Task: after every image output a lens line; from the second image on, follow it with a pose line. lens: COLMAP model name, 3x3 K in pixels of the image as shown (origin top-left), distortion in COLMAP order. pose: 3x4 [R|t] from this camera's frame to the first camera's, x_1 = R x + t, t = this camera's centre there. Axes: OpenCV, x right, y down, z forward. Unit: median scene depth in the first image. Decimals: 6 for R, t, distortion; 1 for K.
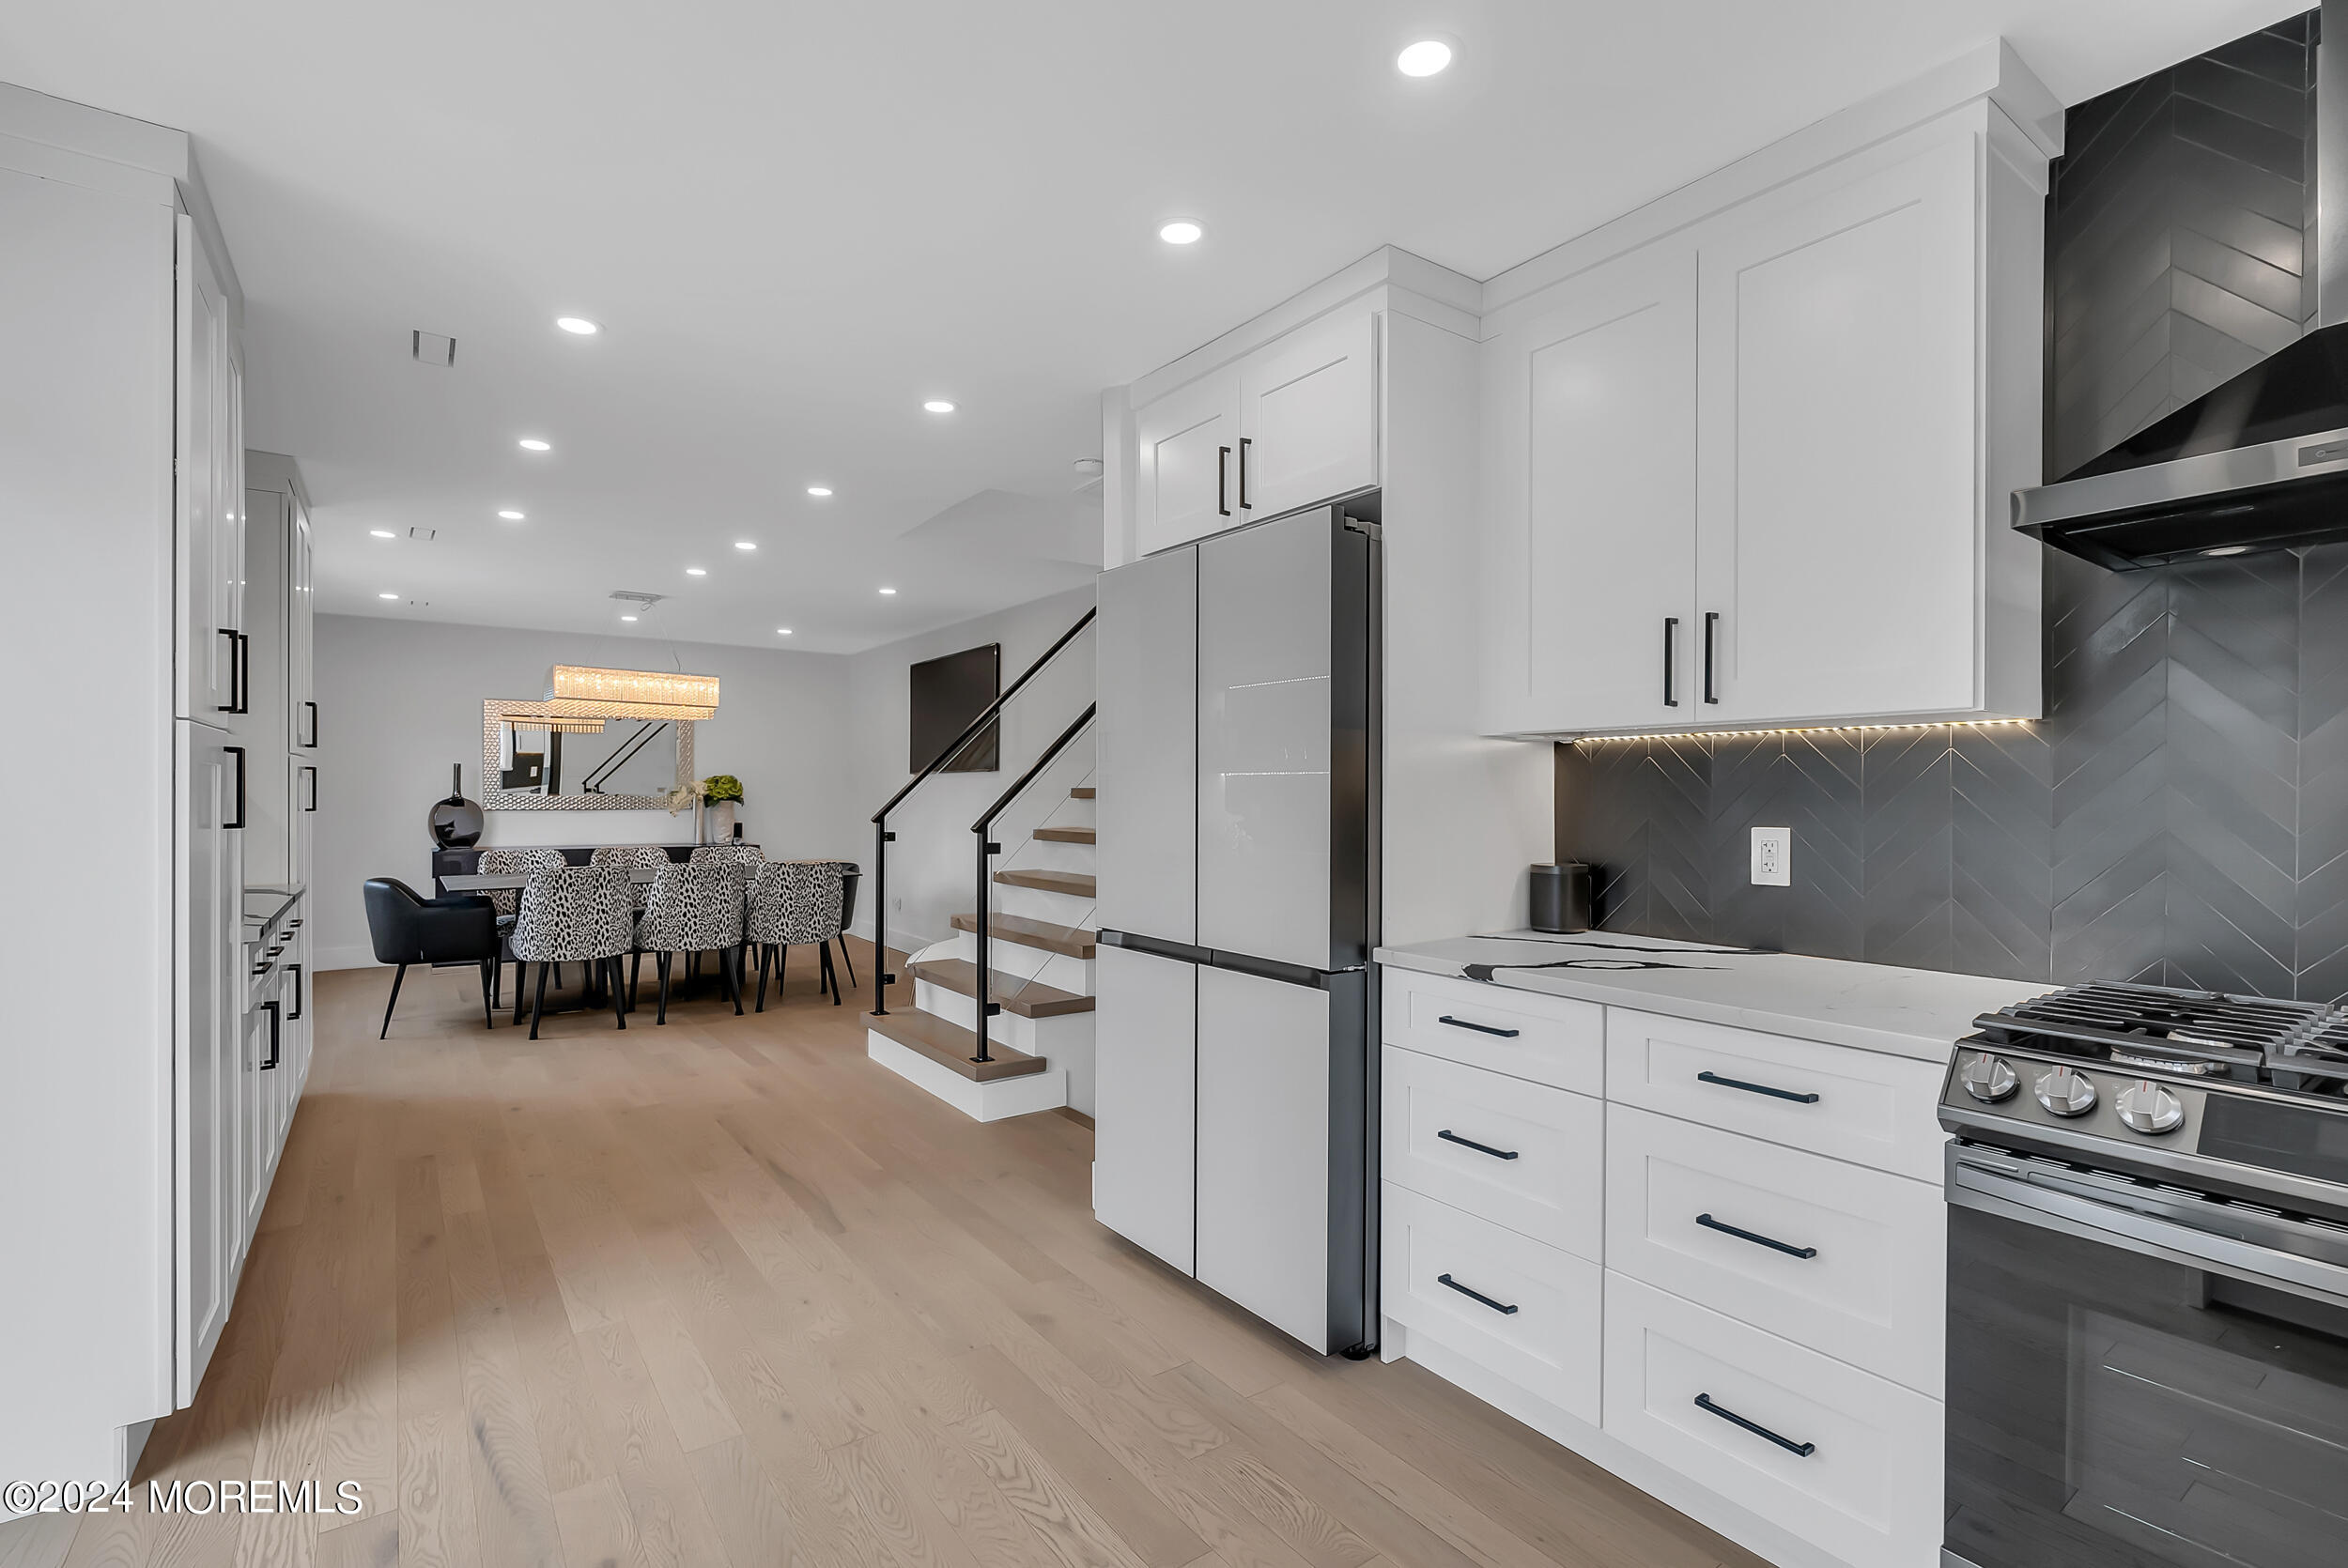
lens RADIAL K [[1086.8, 0, 1177.2], [0, 1086.8, 794.8], [0, 0, 1]] dist [-0.000339, 0.000223]
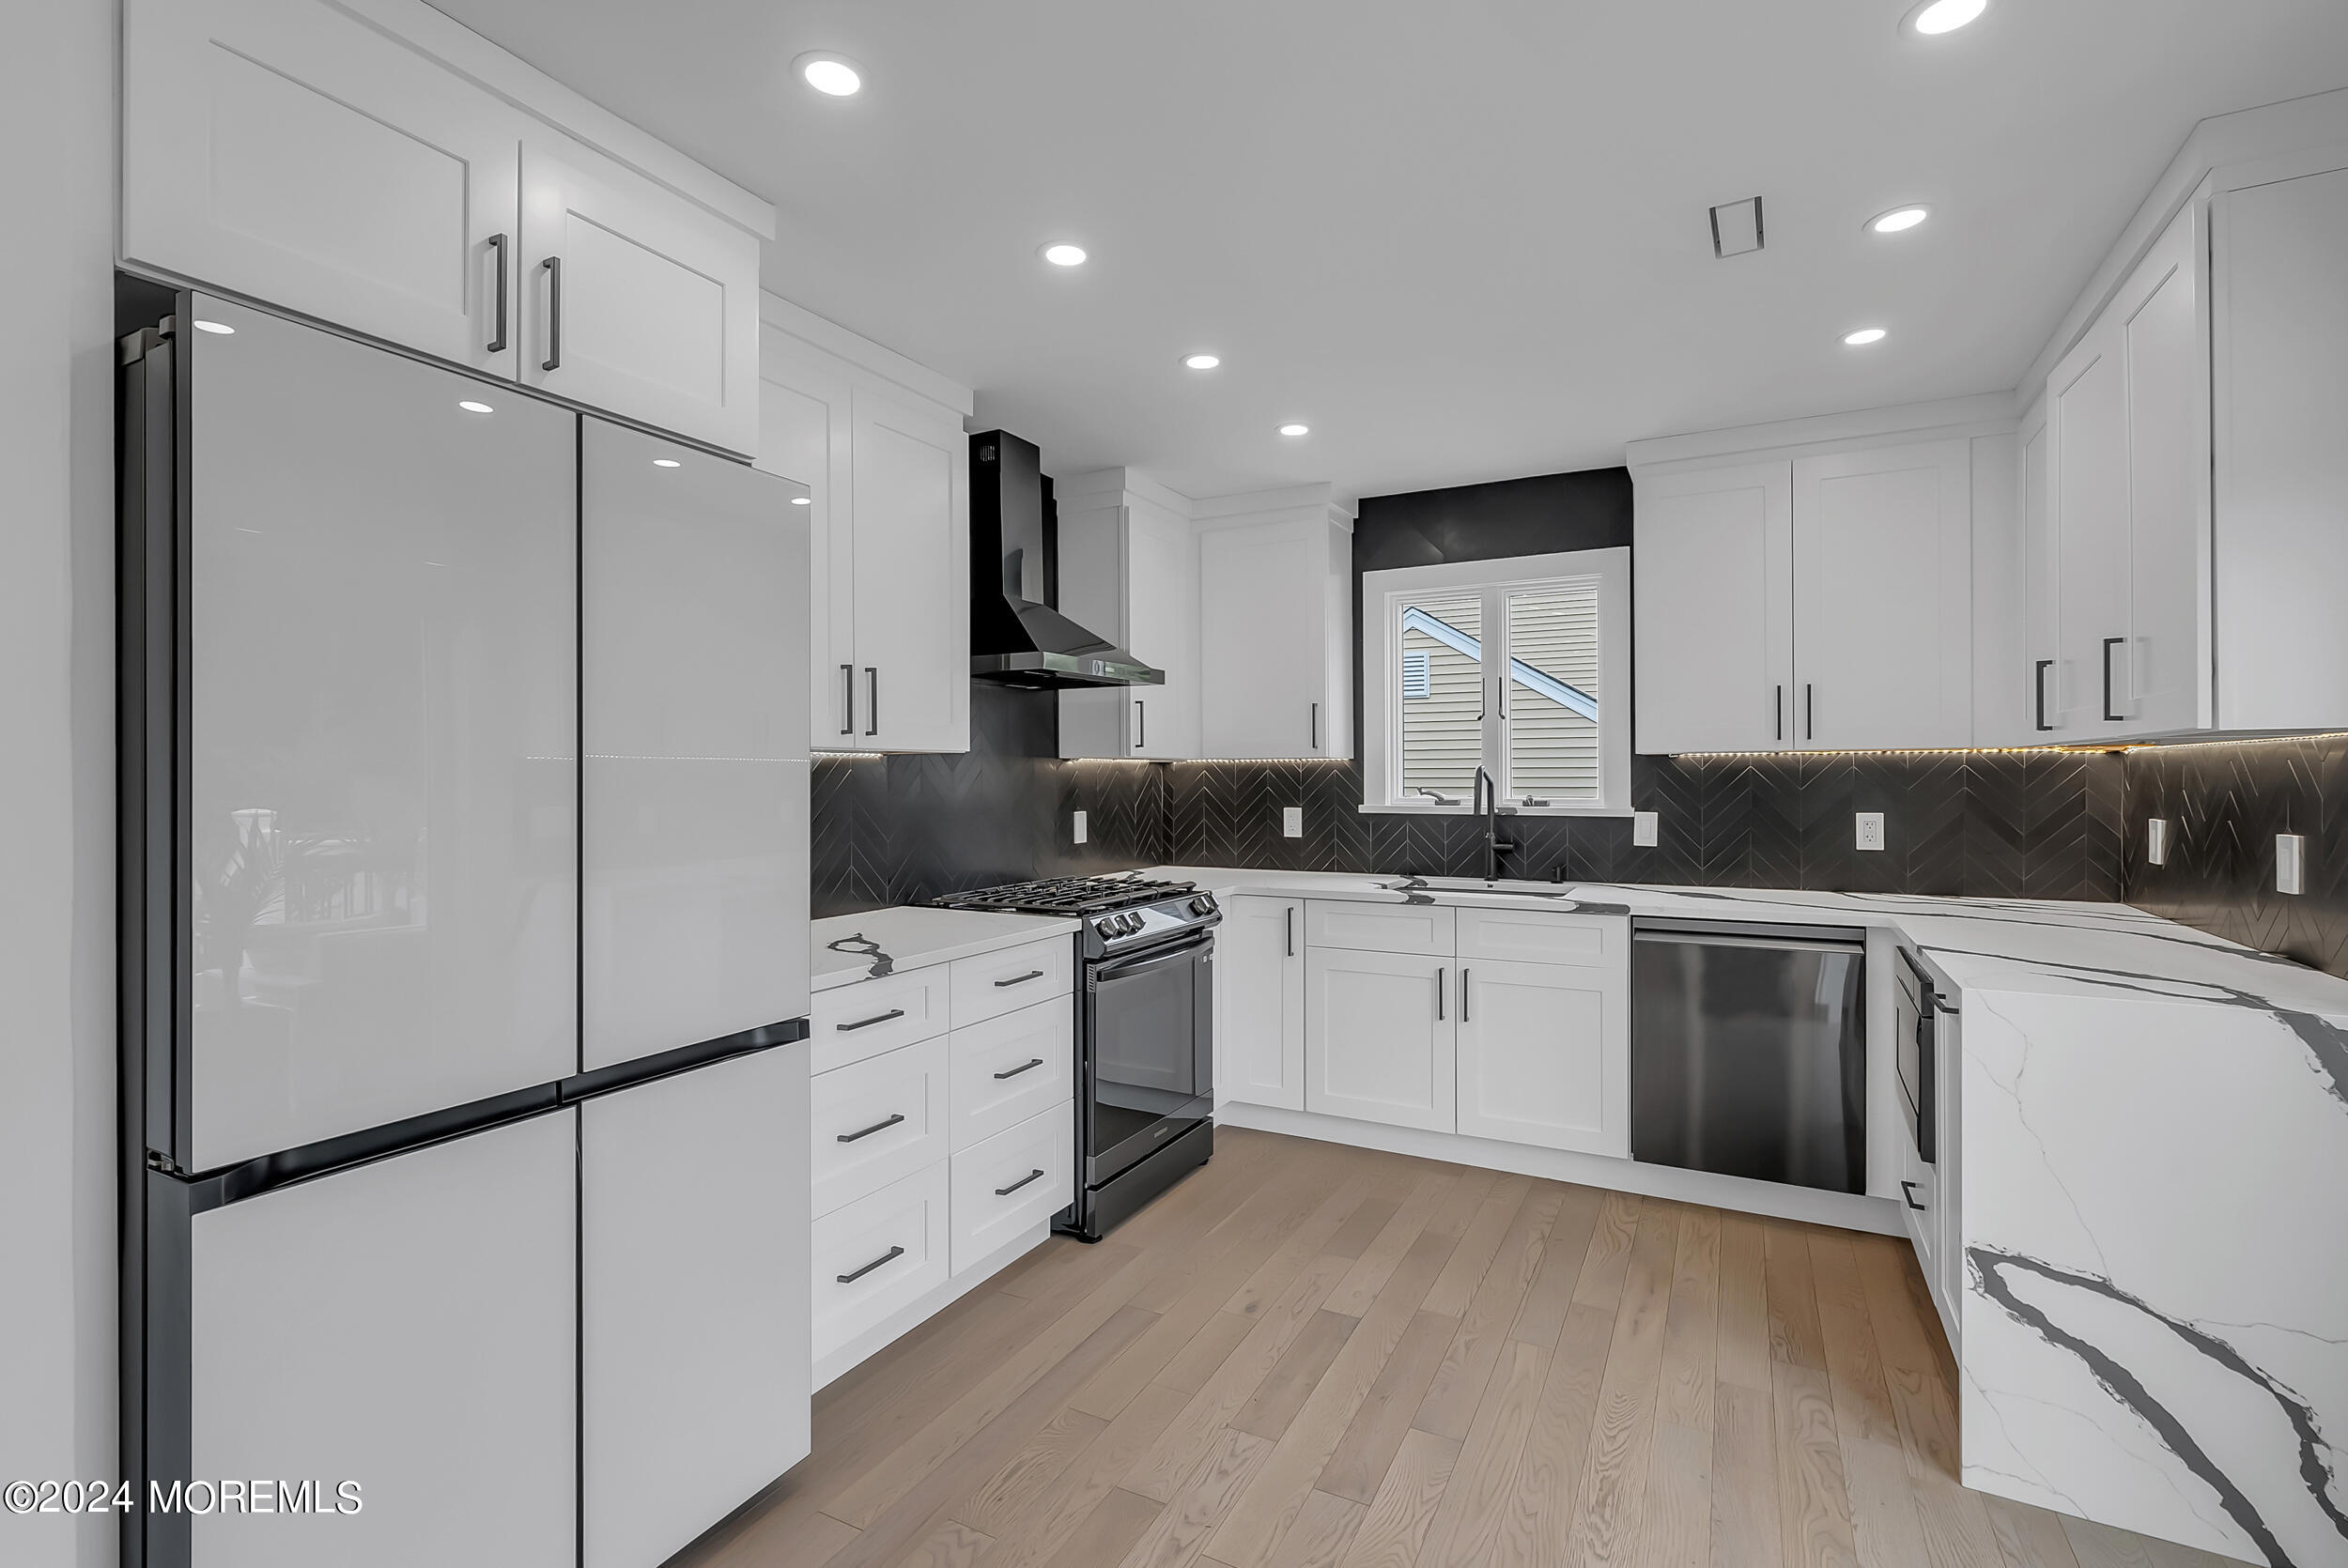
lens RADIAL K [[1078.8, 0, 1174.0], [0, 1078.8, 784.0], [0, 0, 1]] dist [0.001237, 0.000942]
pose [[-0.446158, -0.006291, 0.894932, -0.297268], [0.002915, 0.999960, 0.008483, -0.012478], [-0.894949, 0.006393, -0.446122, 0.431971]]
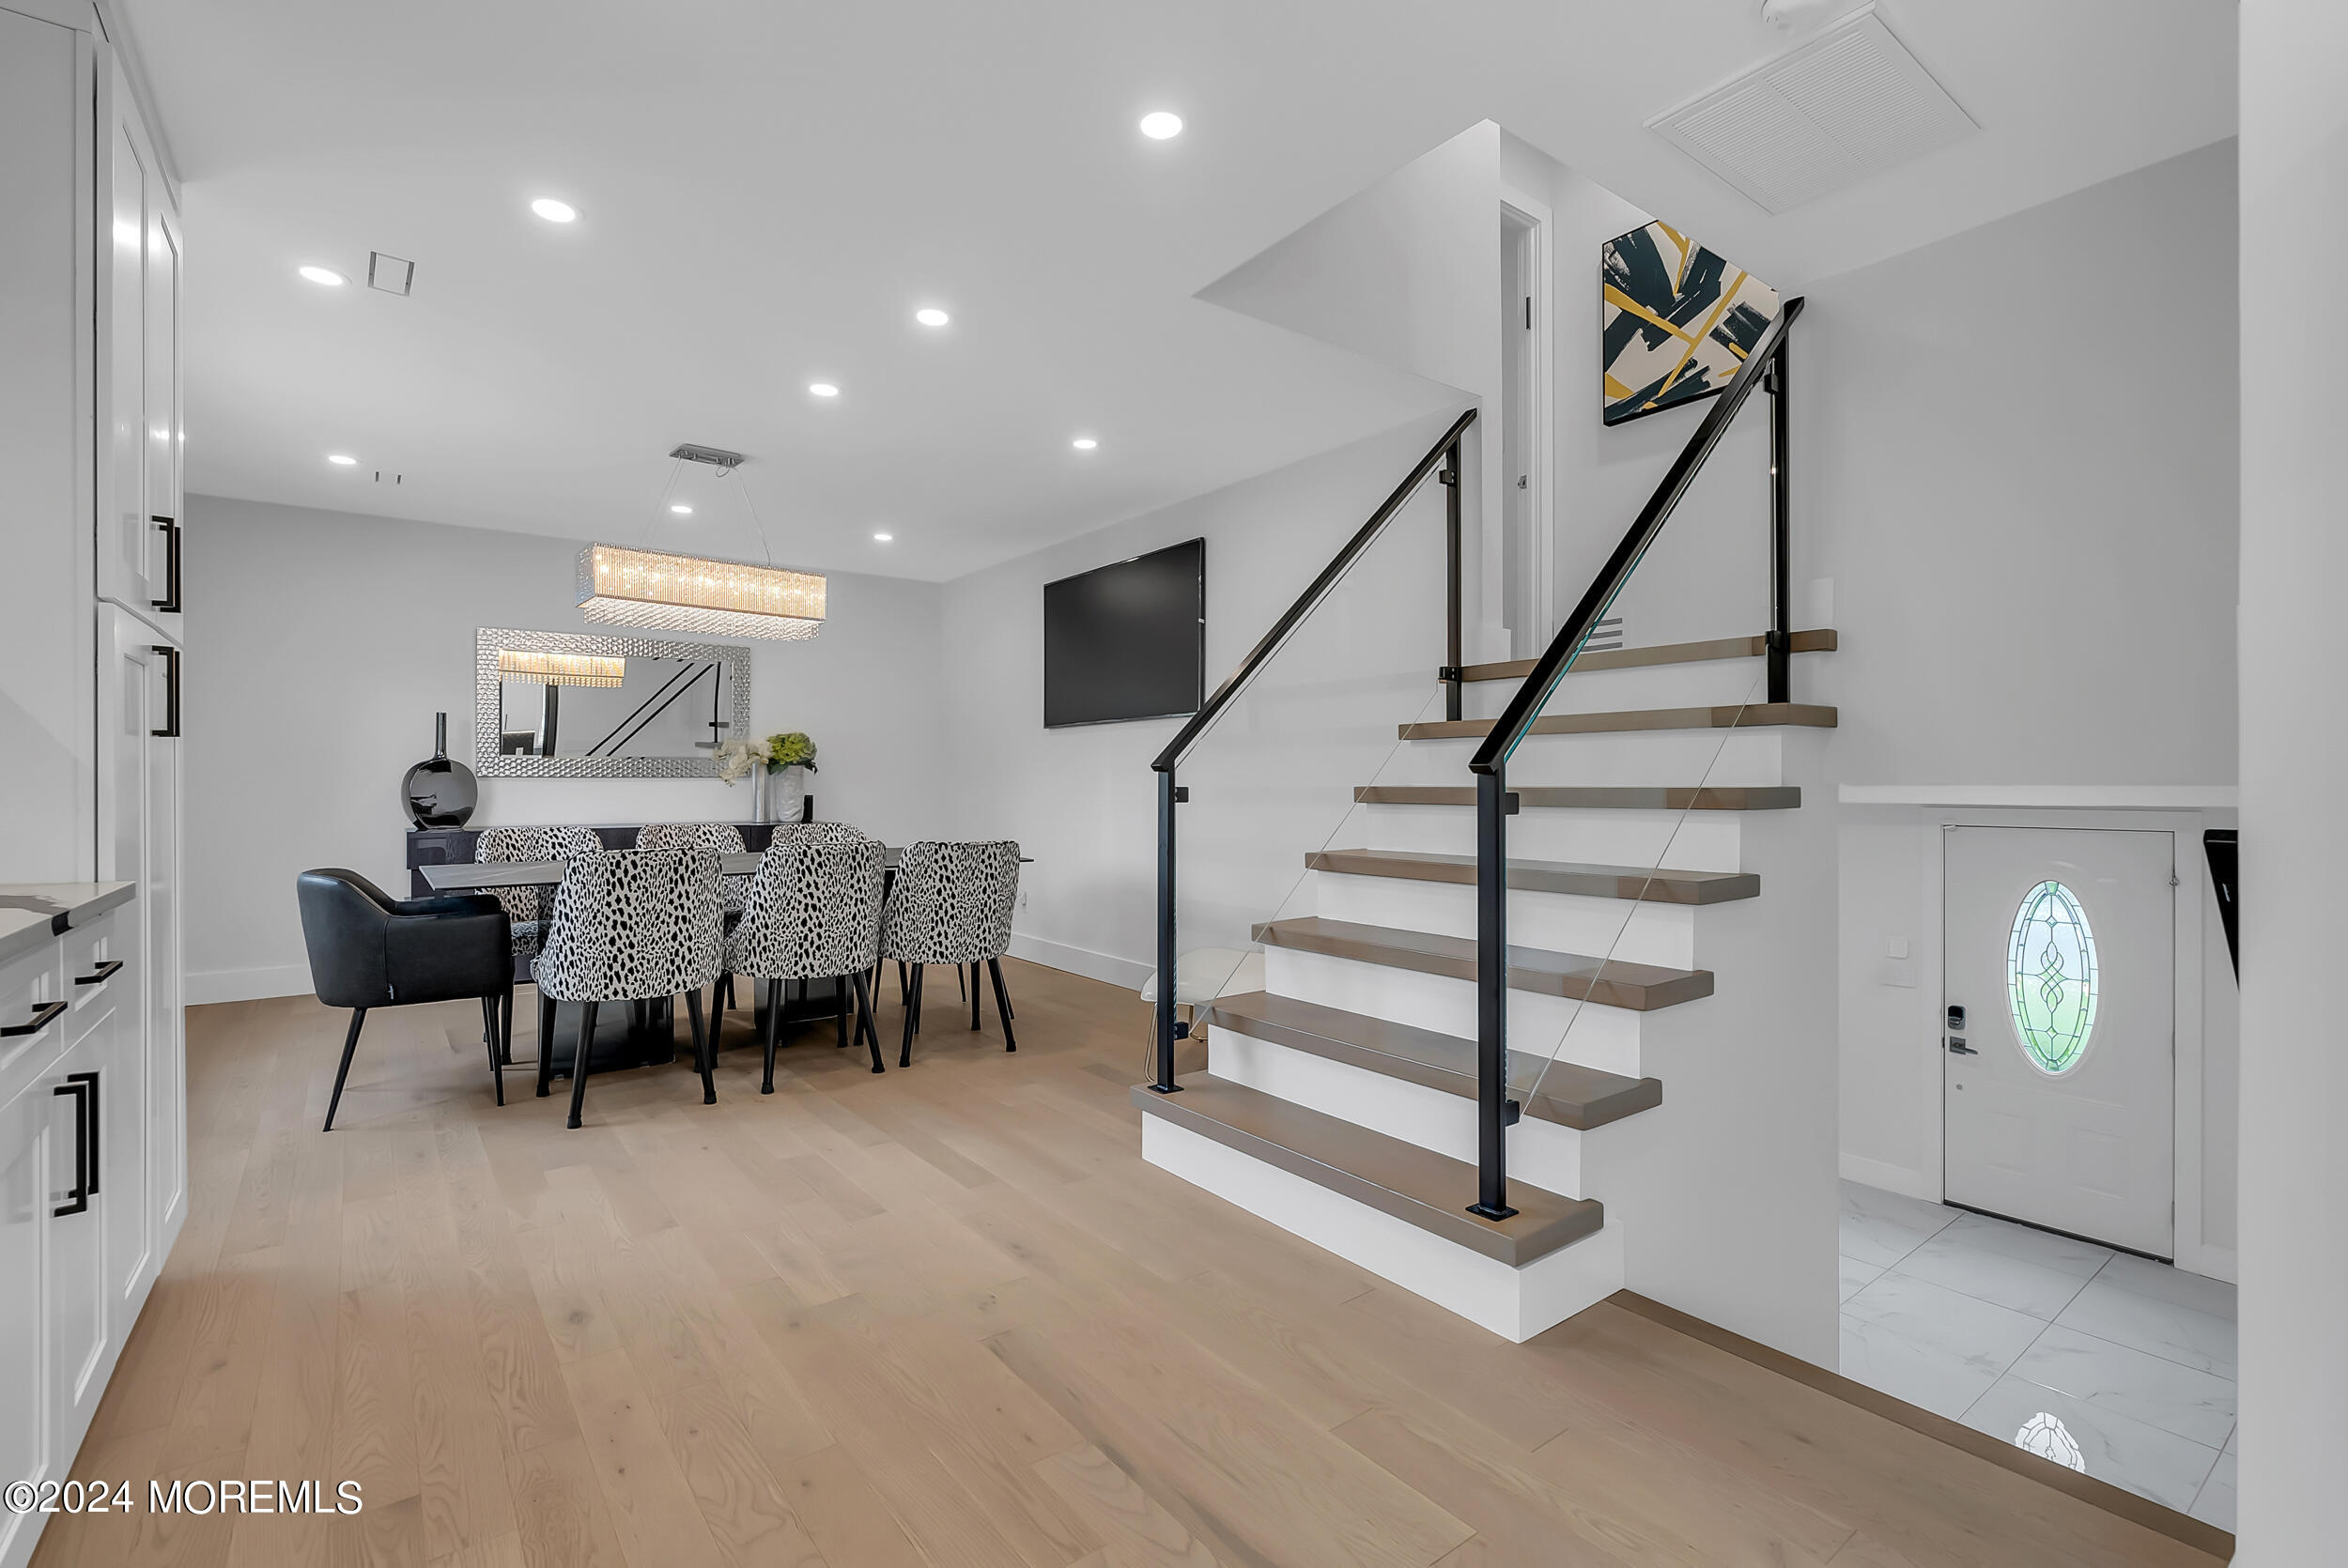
lens RADIAL K [[1068.5, 0, 1169.4], [0, 1068.5, 781.3], [0, 0, 1]] dist [-0.002797, 0.003567]
pose [[0.999763, -0.004551, 0.021304, -0.242041], [0.004600, 0.999987, -0.002229, 0.027602], [-0.021294, 0.002327, 0.999771, 0.349226]]
